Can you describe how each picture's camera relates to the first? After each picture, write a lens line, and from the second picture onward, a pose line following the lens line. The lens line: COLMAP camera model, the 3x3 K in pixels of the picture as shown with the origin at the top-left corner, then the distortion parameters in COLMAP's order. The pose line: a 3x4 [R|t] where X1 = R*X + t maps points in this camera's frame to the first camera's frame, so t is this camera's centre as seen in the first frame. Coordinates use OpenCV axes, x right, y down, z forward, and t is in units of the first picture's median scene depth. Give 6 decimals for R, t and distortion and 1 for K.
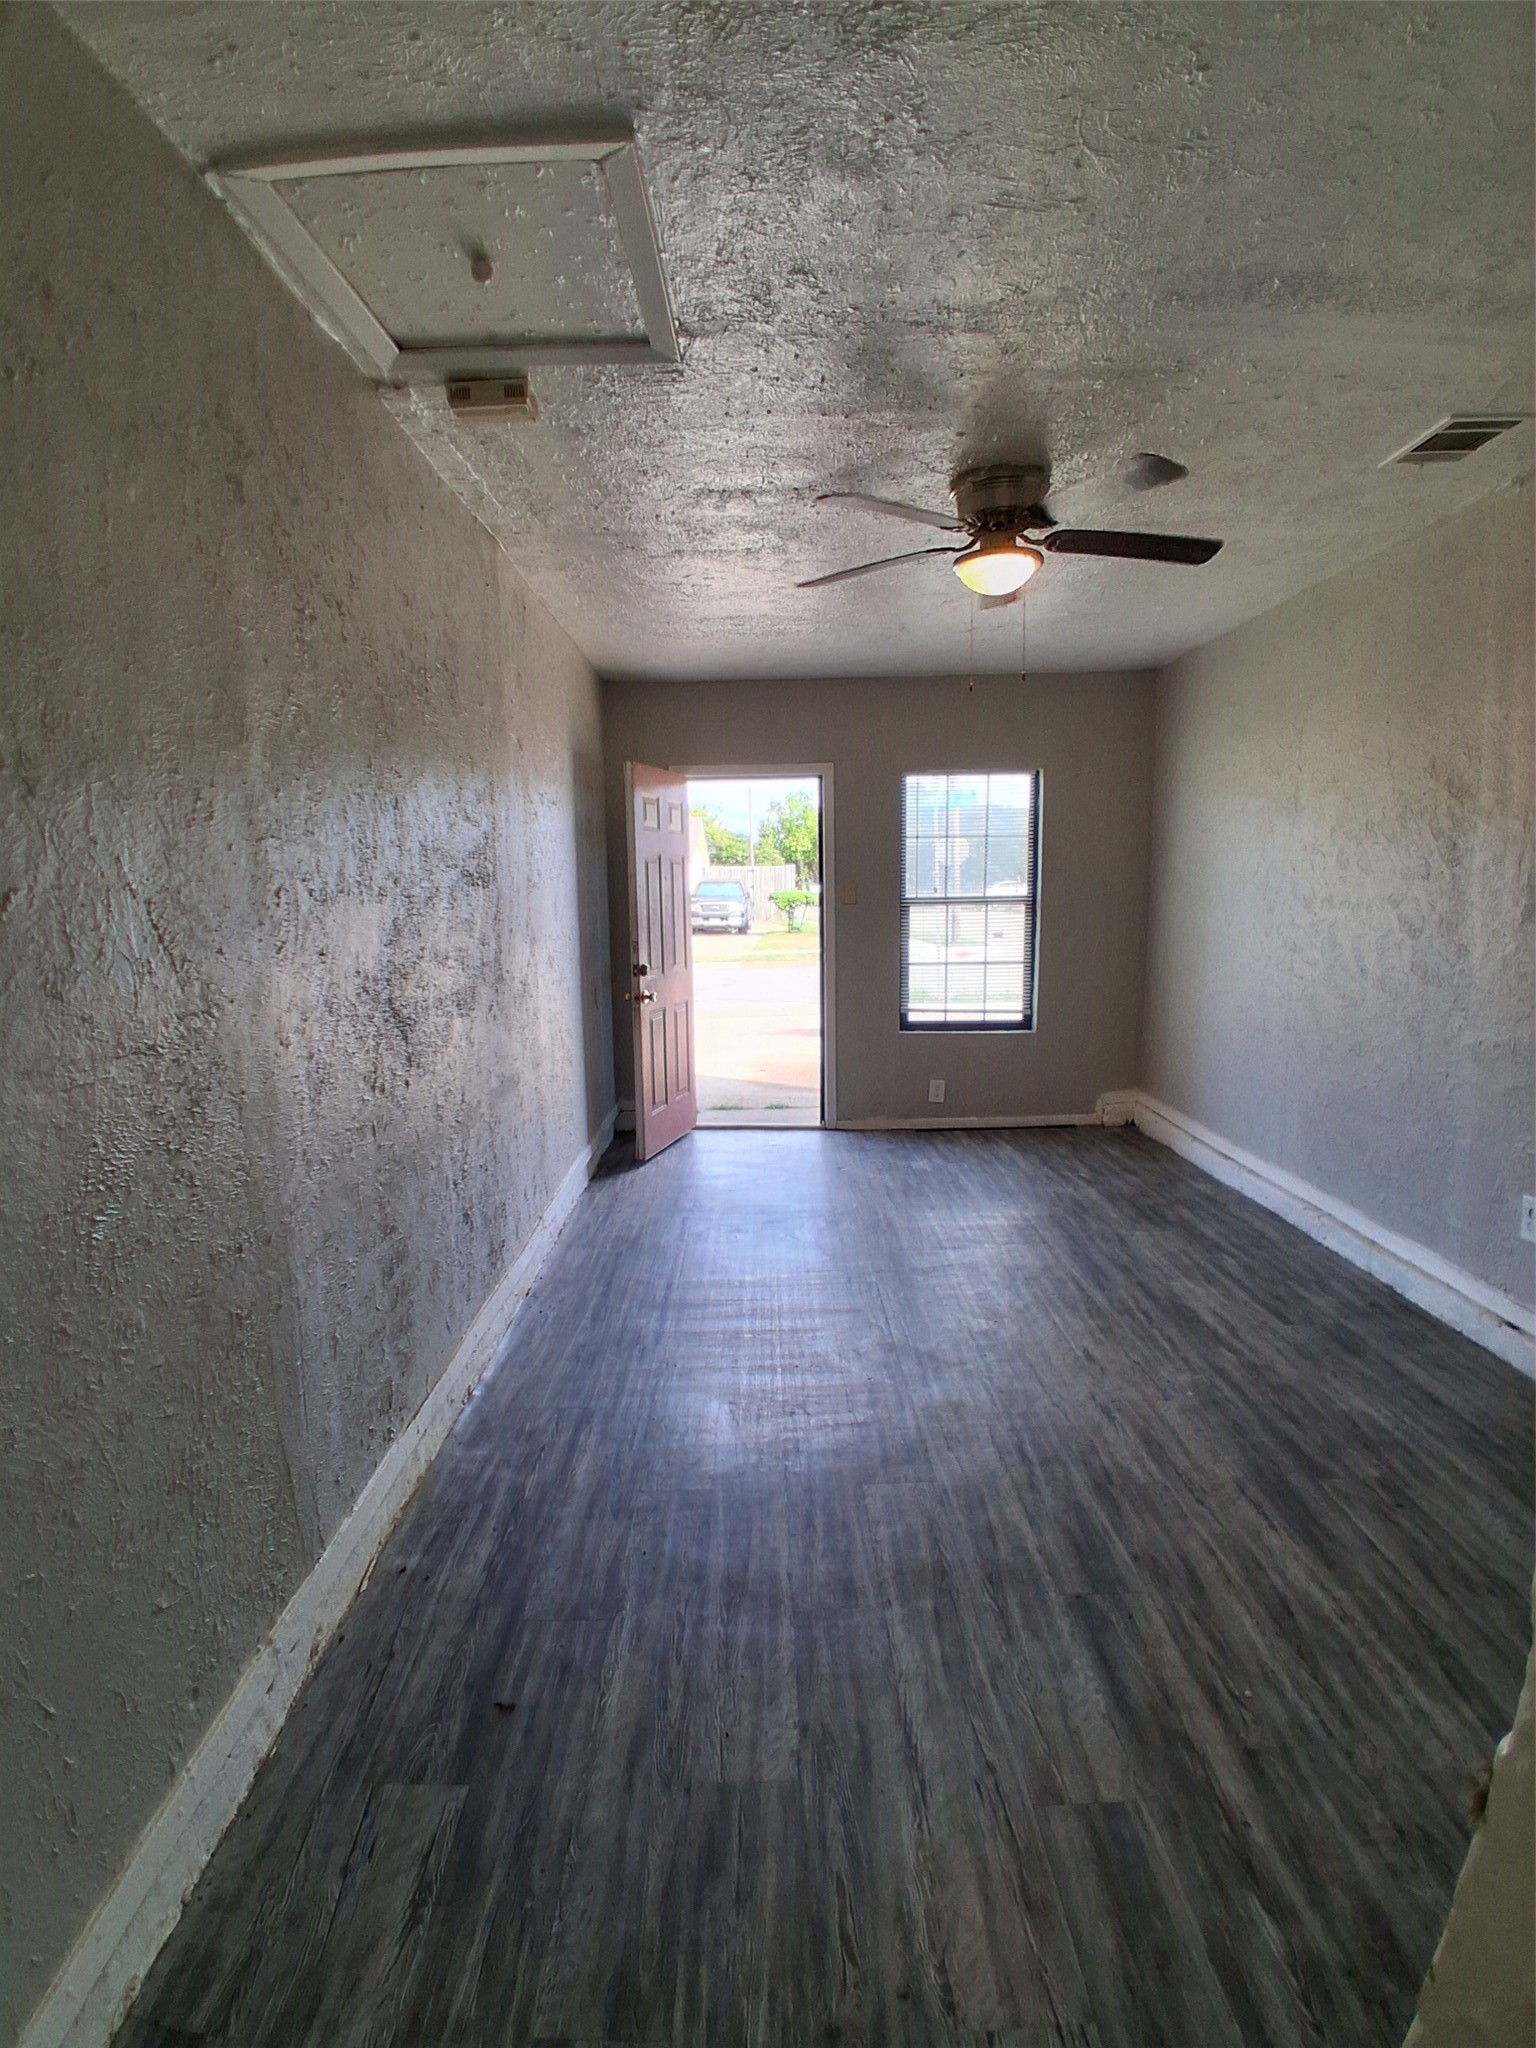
lens RADIAL K [[1017.7, 0, 762.8], [0, 1017.7, 1027.8], [0, 0, 1]] dist [0.015440, -0.051579]
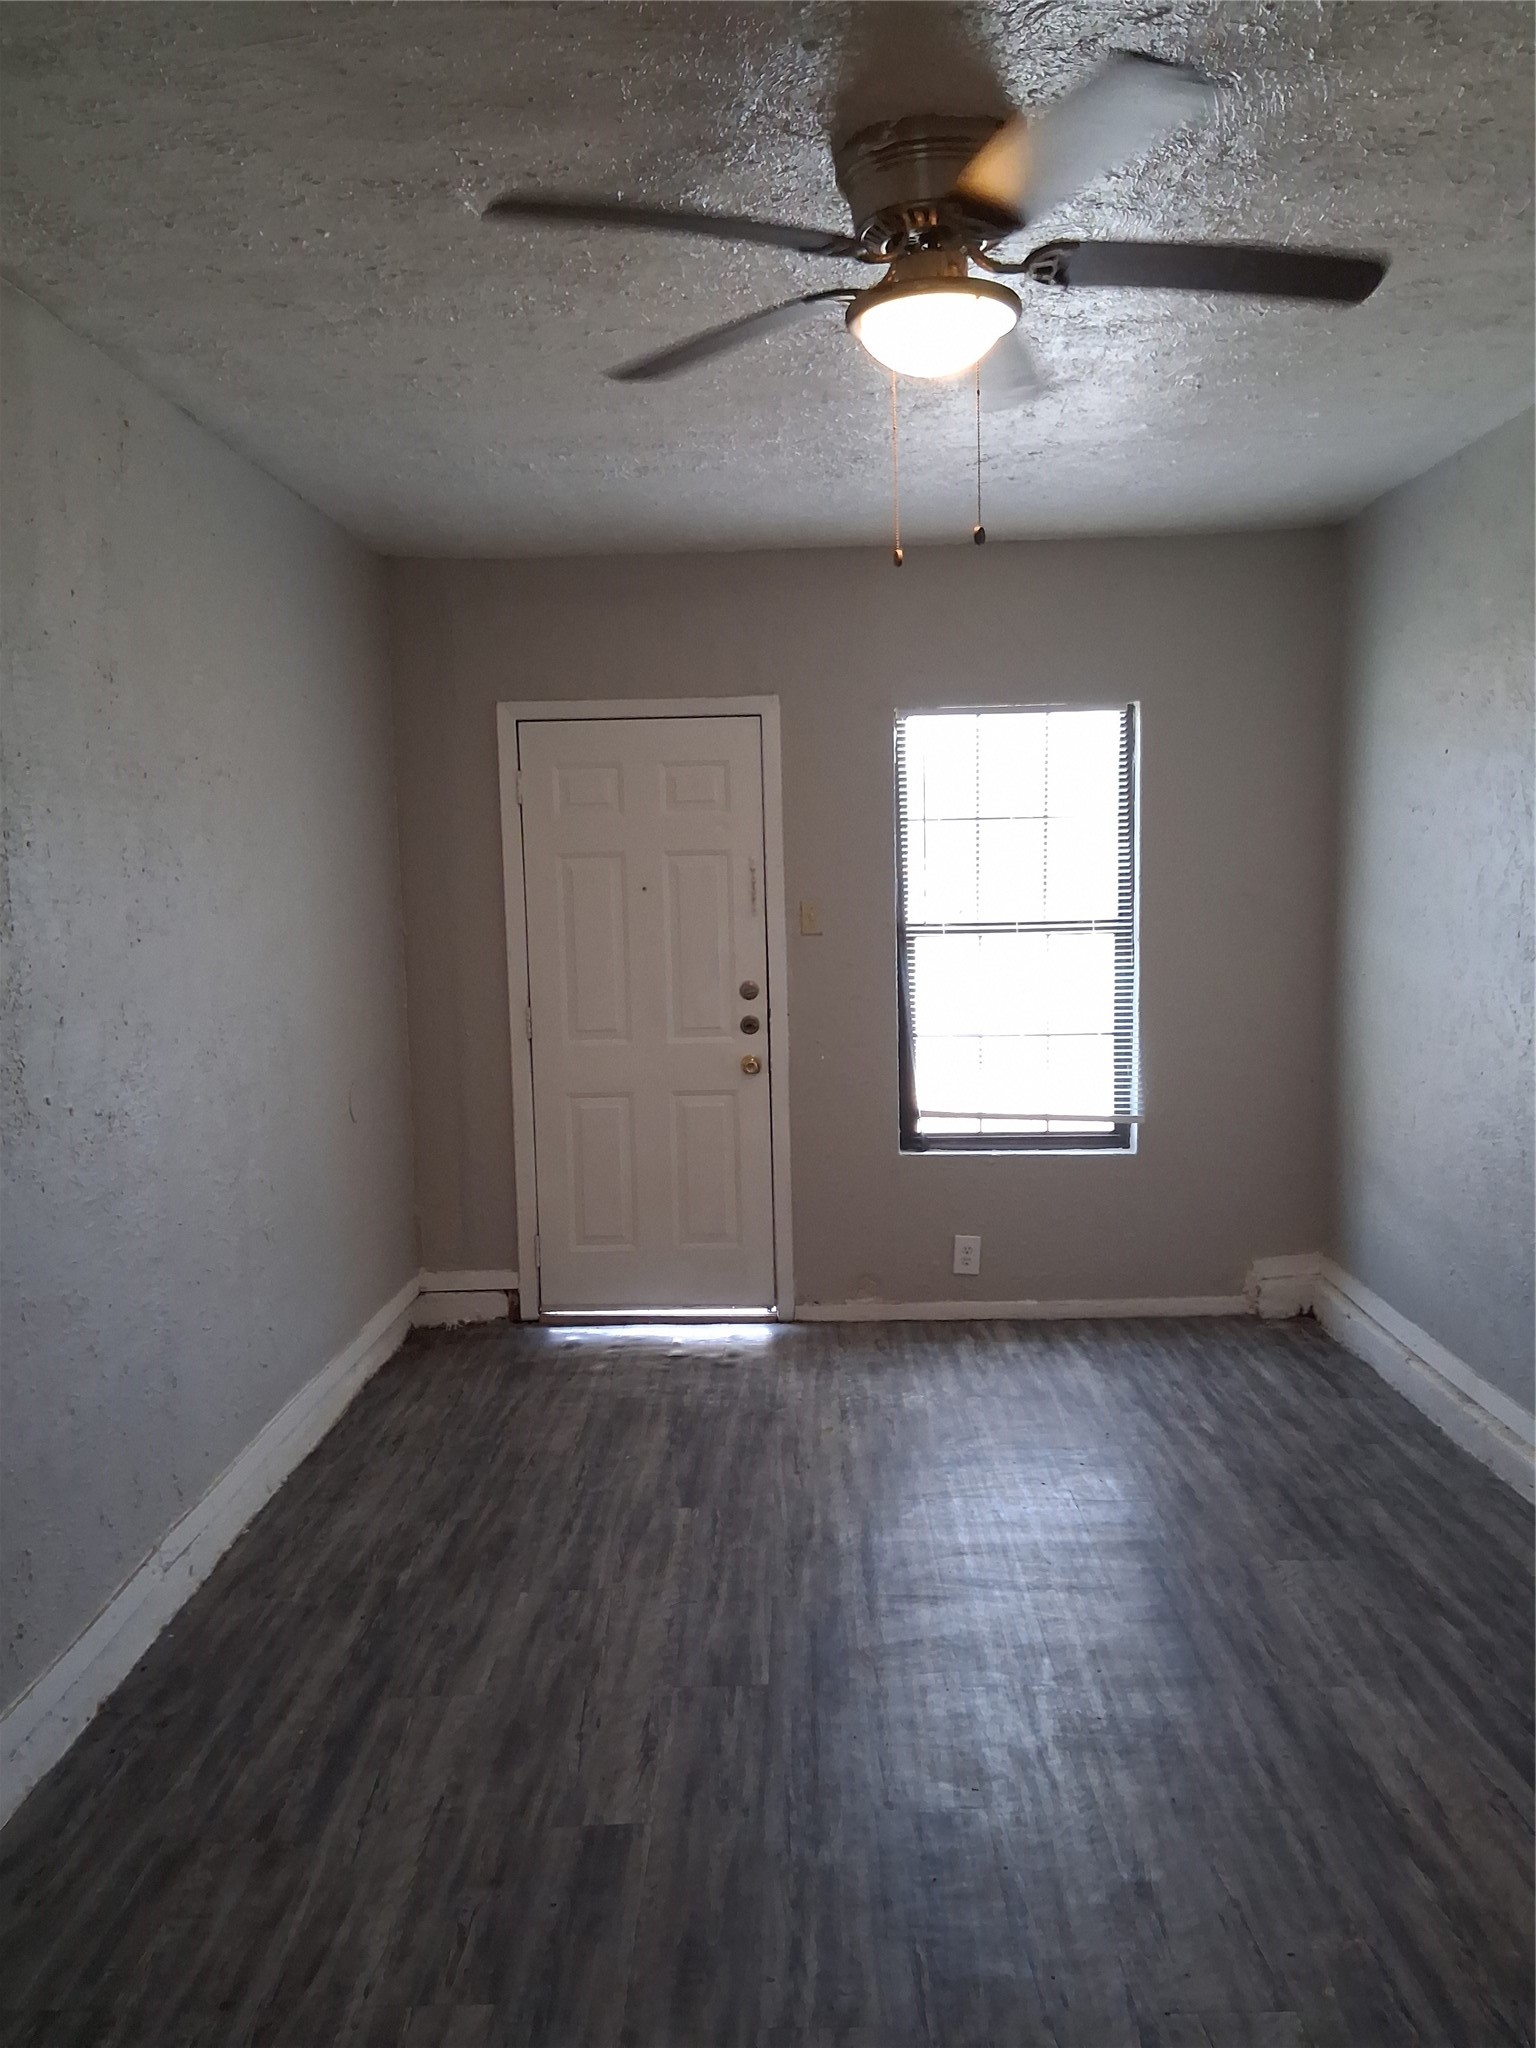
lens RADIAL K [[1549.3, 0, 784.5], [0, 1549.3, 1027.8], [0, 0, 1]] dist [0.103787, -0.191946]
pose [[0.999872, -0.004722, -0.015276, 0.164073], [0.004153, 0.999304, -0.037078, -0.070112], [0.015440, 0.037010, 0.999196, 0.222285]]
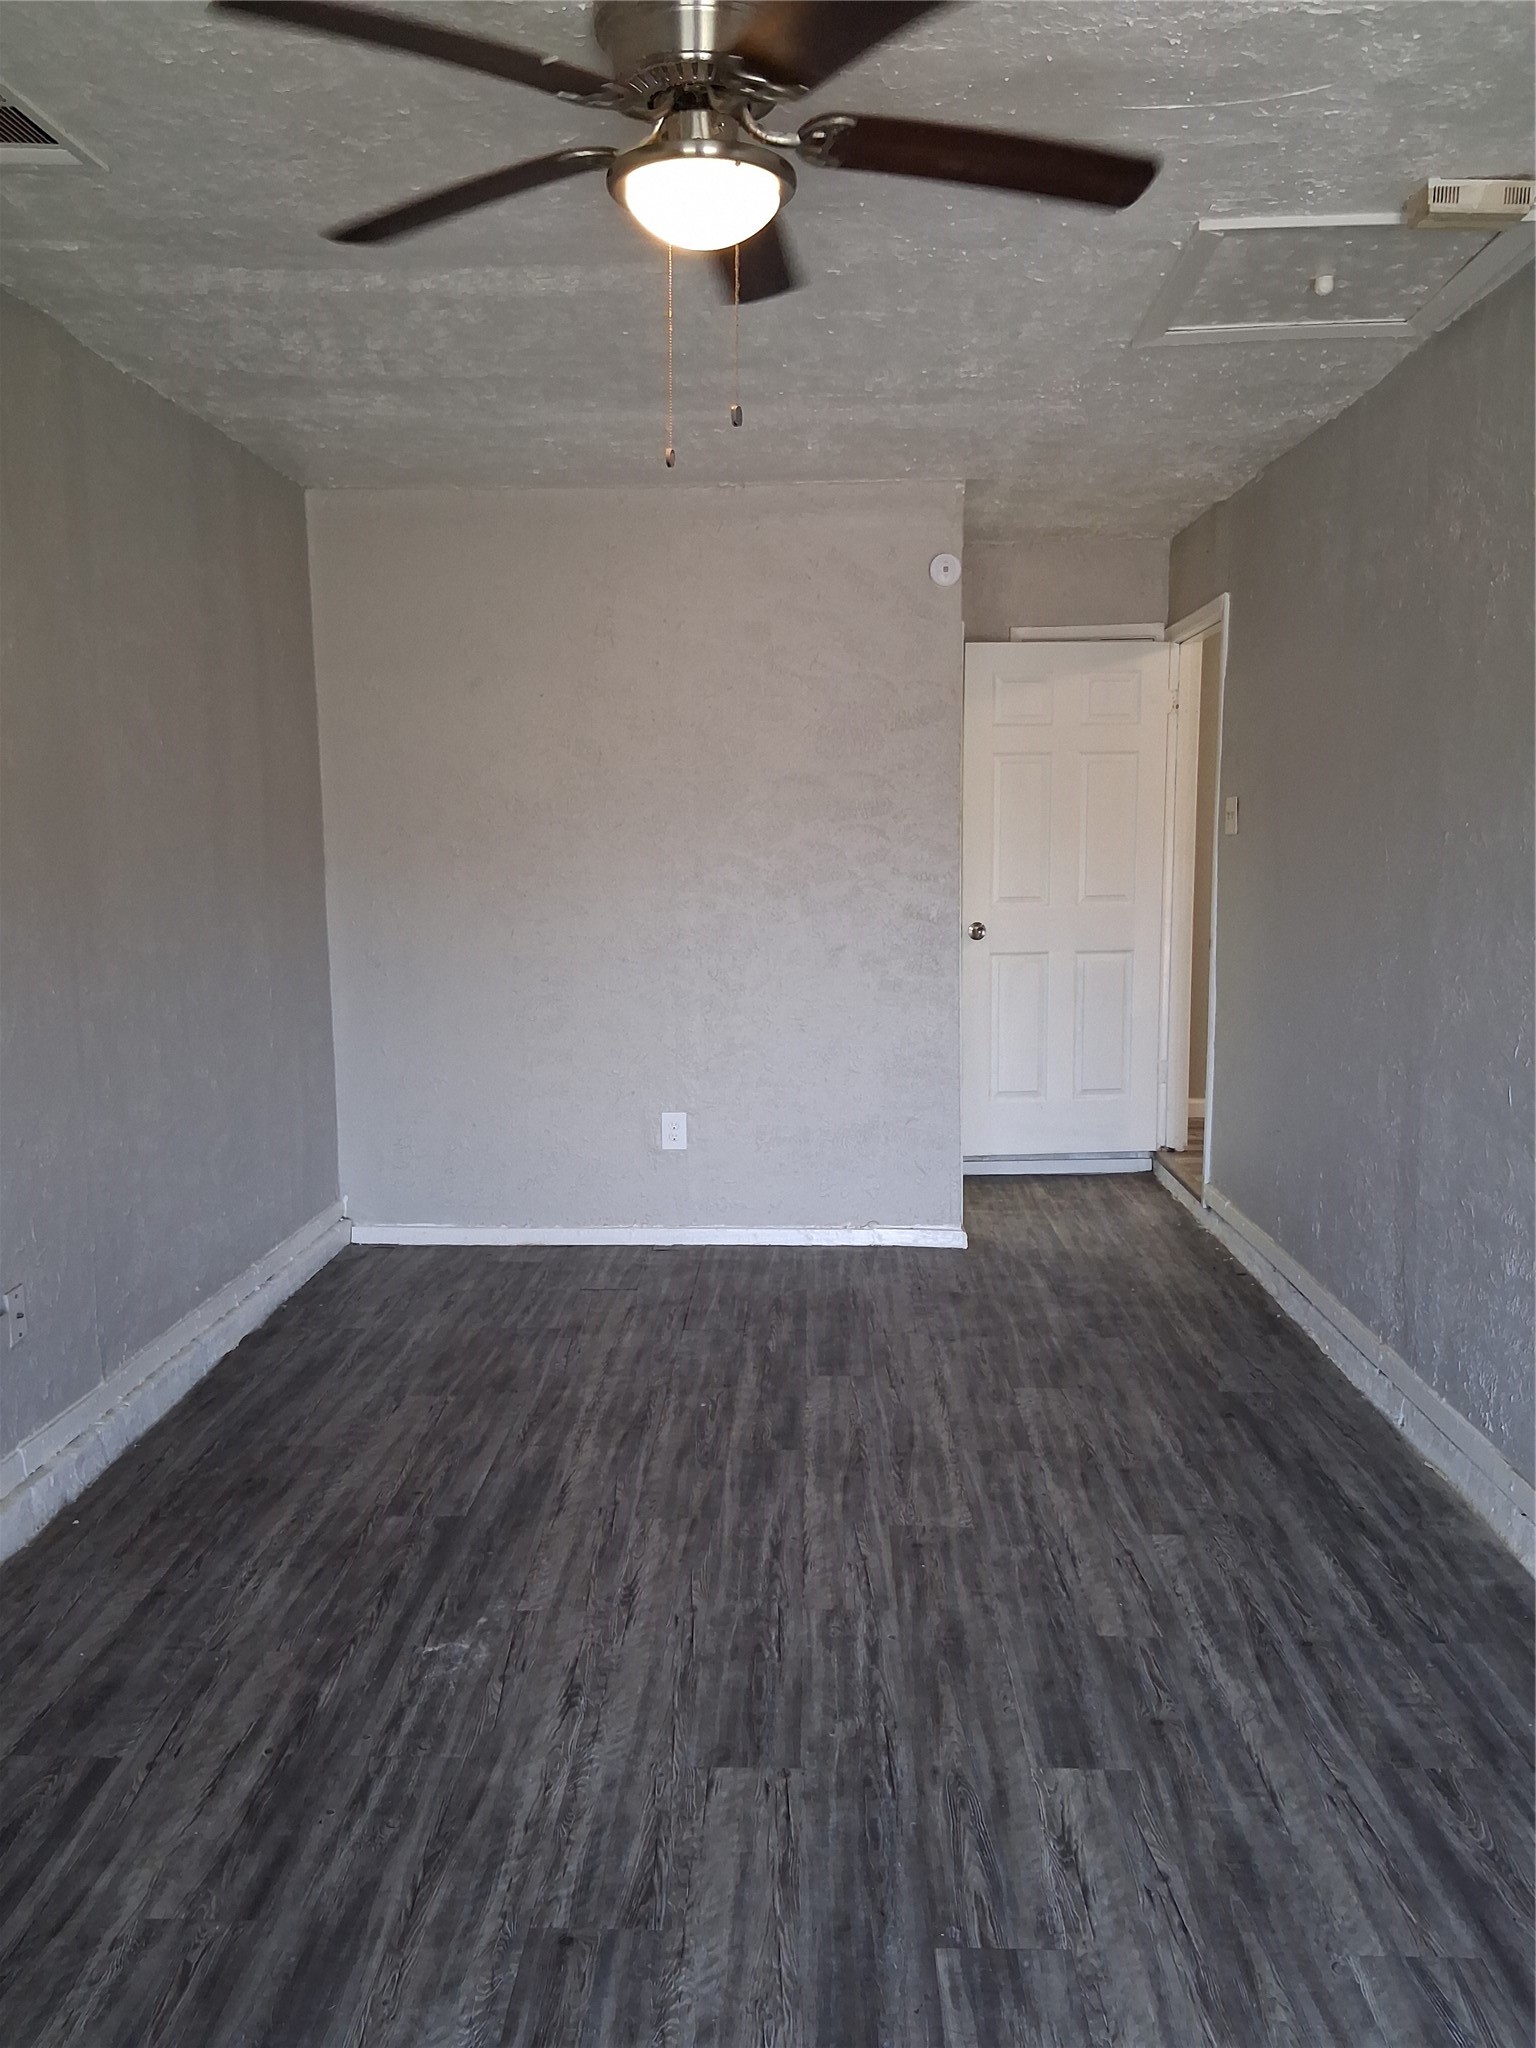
lens RADIAL K [[1543.7, 0, 781.0], [0, 1543.7, 1027.8], [0, 0, 1]] dist [0.108035, -0.196499]
pose [[-0.999437, 0.017154, 0.028852, 0.177795], [0.024393, 0.961631, 0.273260, -0.273957], [-0.023057, 0.273810, -0.961508, 1.776030]]
